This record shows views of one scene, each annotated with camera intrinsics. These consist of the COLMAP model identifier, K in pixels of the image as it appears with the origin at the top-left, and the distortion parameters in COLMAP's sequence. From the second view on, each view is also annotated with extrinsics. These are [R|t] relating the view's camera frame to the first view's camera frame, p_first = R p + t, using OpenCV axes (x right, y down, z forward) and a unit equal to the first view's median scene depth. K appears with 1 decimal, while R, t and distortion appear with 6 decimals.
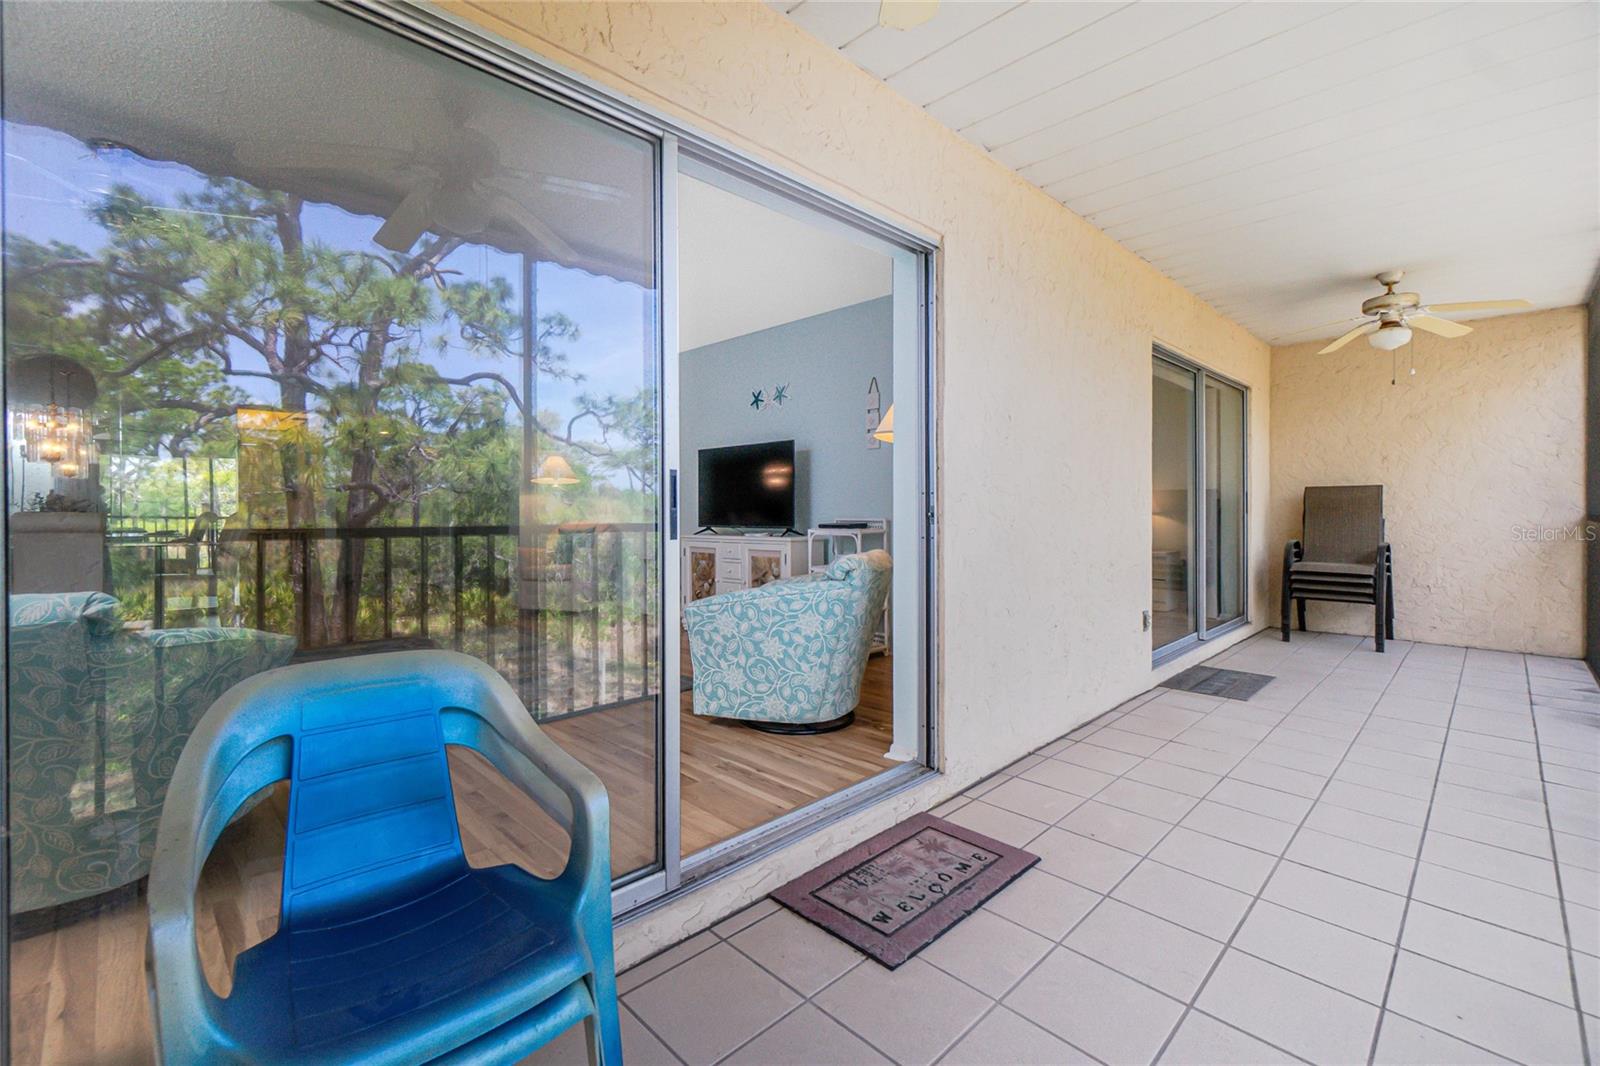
lens RADIAL K [[701.7, 0, 798.7], [0, 701.7, 518.2], [0, 0, 1]] dist [-0.002220, -0.000370]
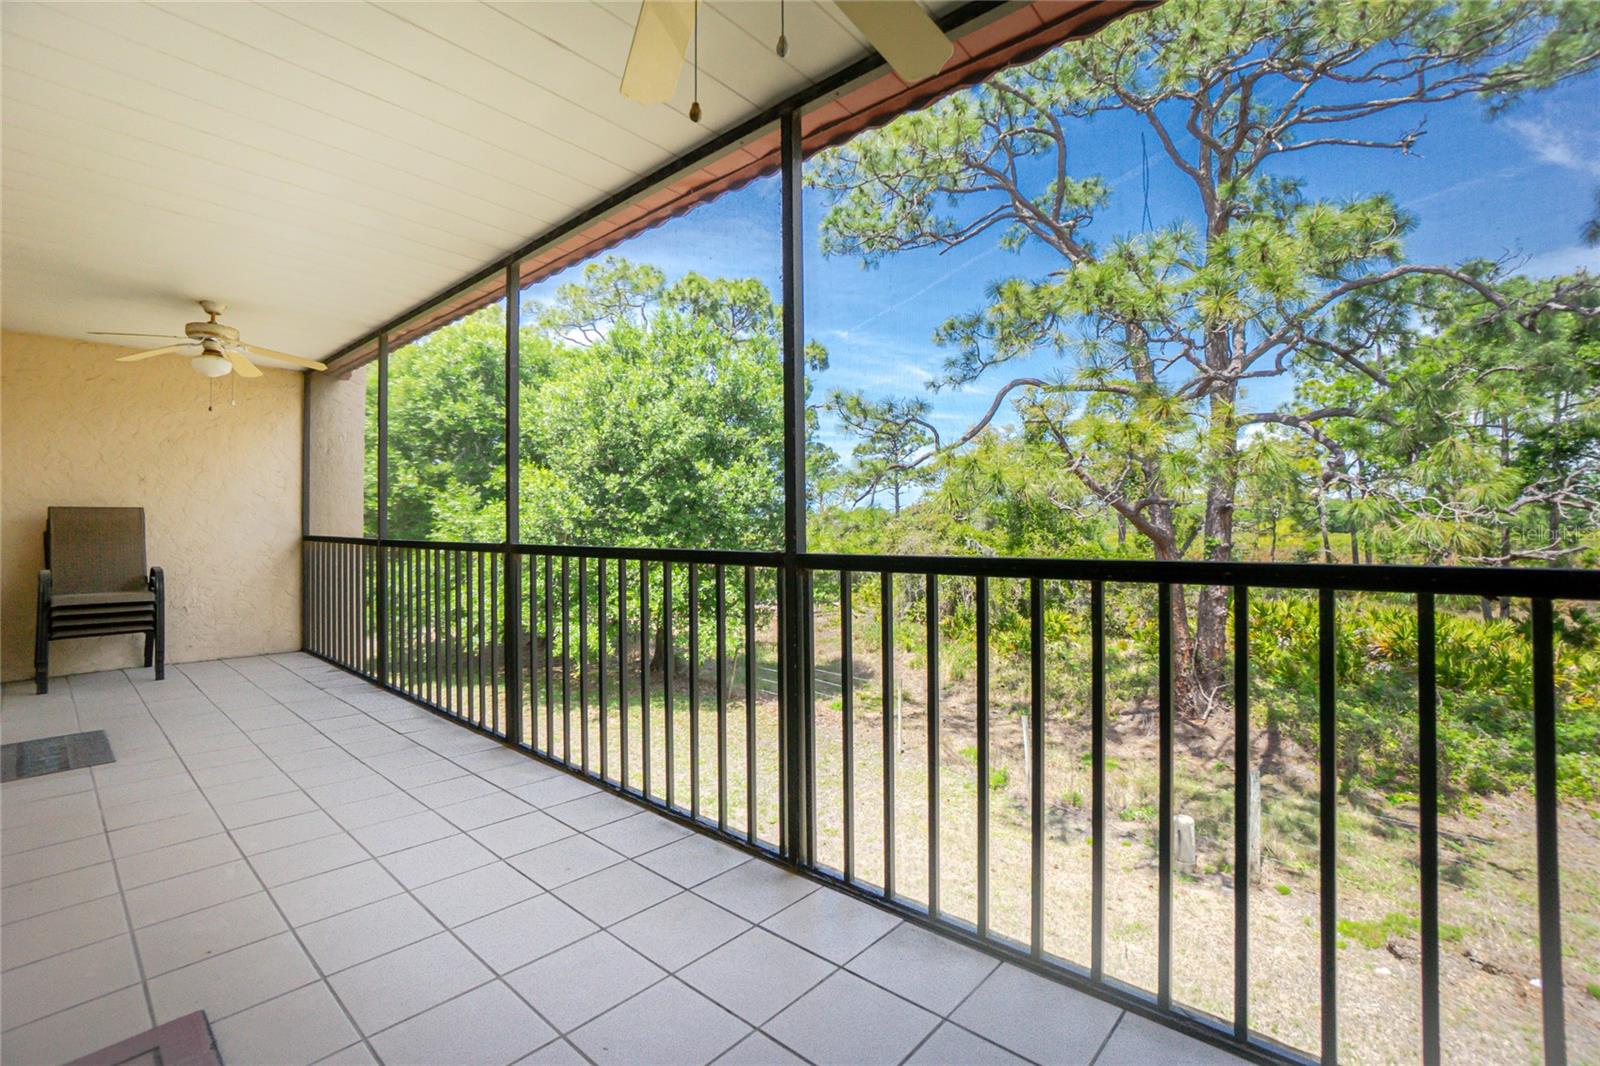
lens RADIAL K [[702.6, 0, 800.0], [0, 702.6, 533.0], [0, 0, 1]] dist [-0.068899, 0.028994]
pose [[-0.066513, -0.002141, 0.997783, -0.291979], [0.013972, 0.999898, 0.003077, -0.005425], [-0.997688, 0.014146, -0.066476, 0.306166]]
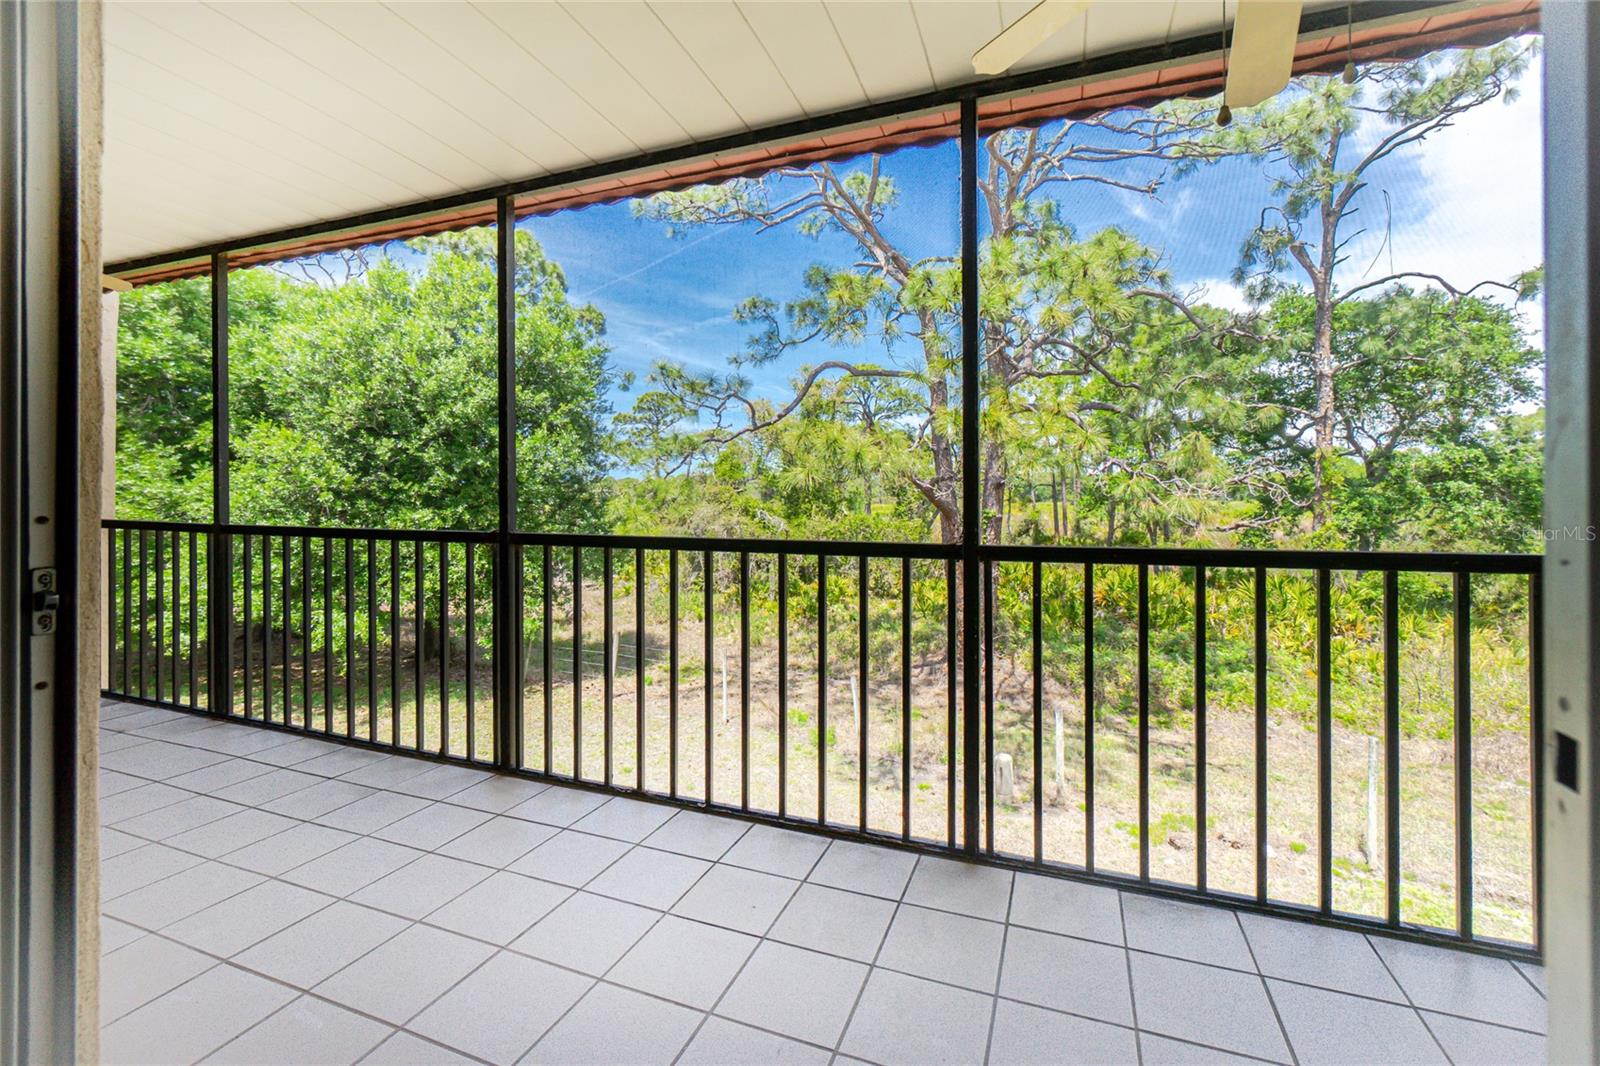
lens RADIAL K [[686.1, 0, 800.7], [0, 686.1, 511.3], [0, 0, 1]] dist [-0.002411, -0.000159]
pose [[-0.404799, -0.013918, 0.914300, -0.142669], [0.012005, 0.999717, 0.020533, -0.036391], [-0.914327, 0.019288, -0.404518, 0.738570]]
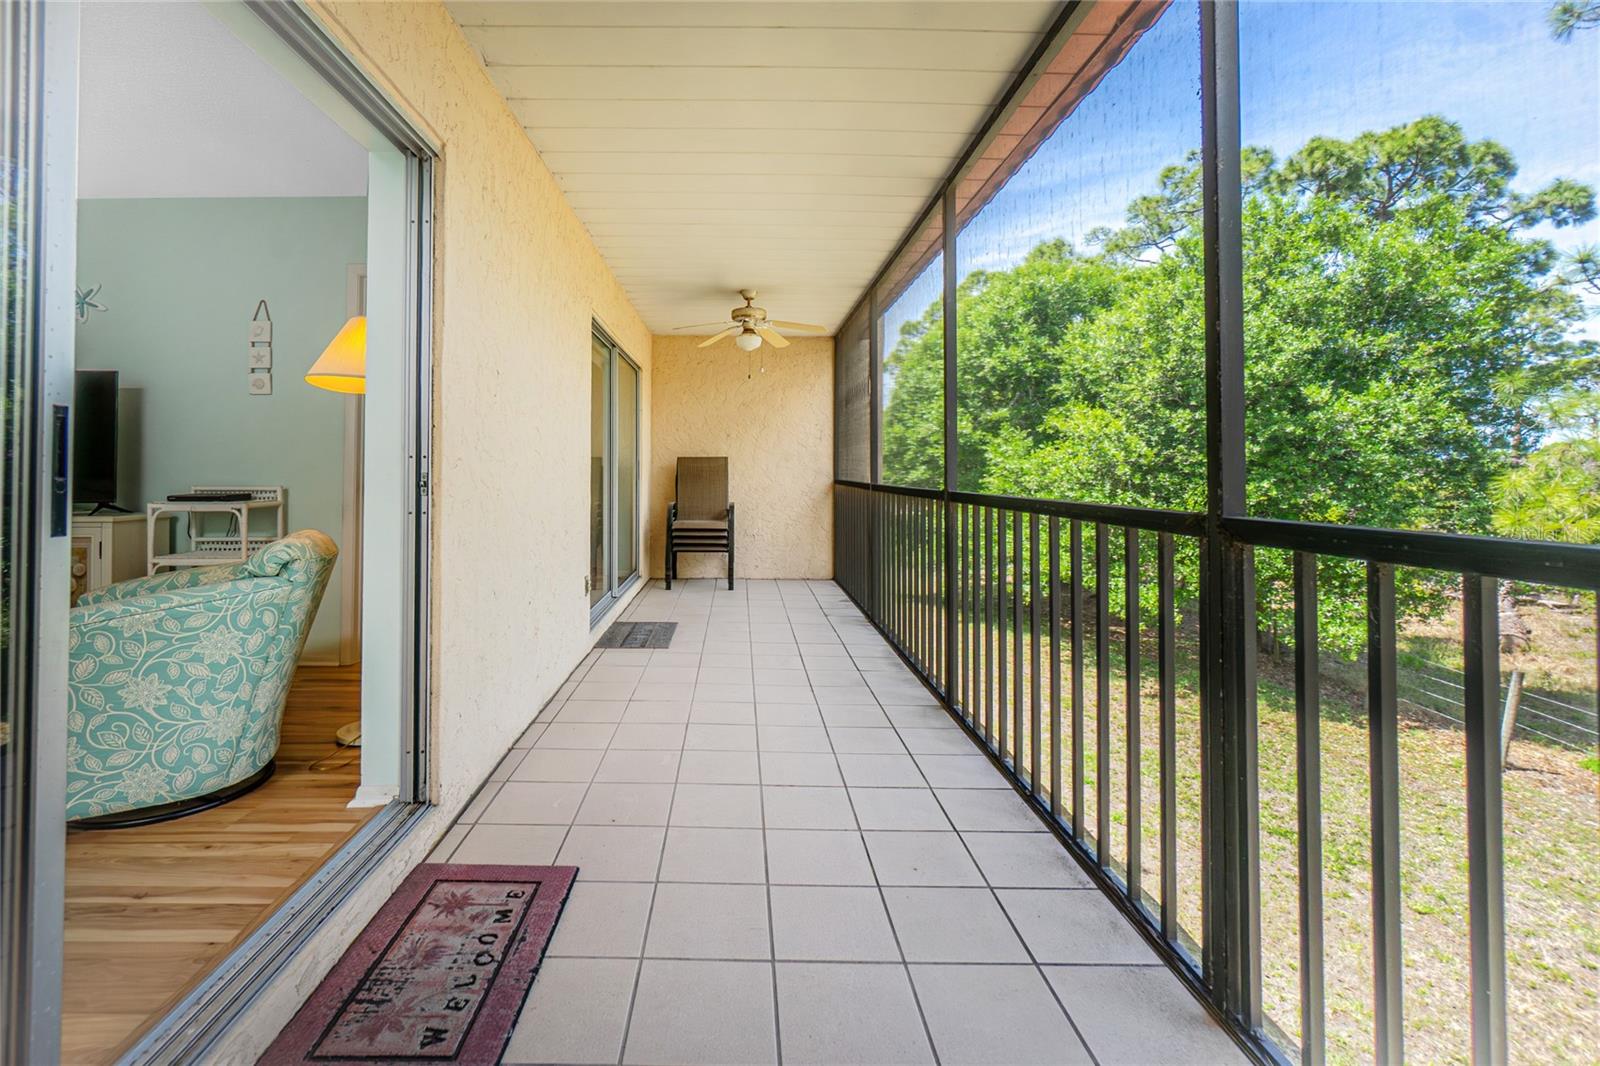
lens RADIAL K [[714.6, 0, 743.2], [0, 714.6, 469.6], [0, 0, 1]] dist [-0.000197, 0.000211]
pose [[0.700486, 0.009329, 0.713605, -0.122152], [0.003634, 0.999855, -0.016638, -0.005665], [-0.713657, 0.014248, 0.700351, 0.150446]]
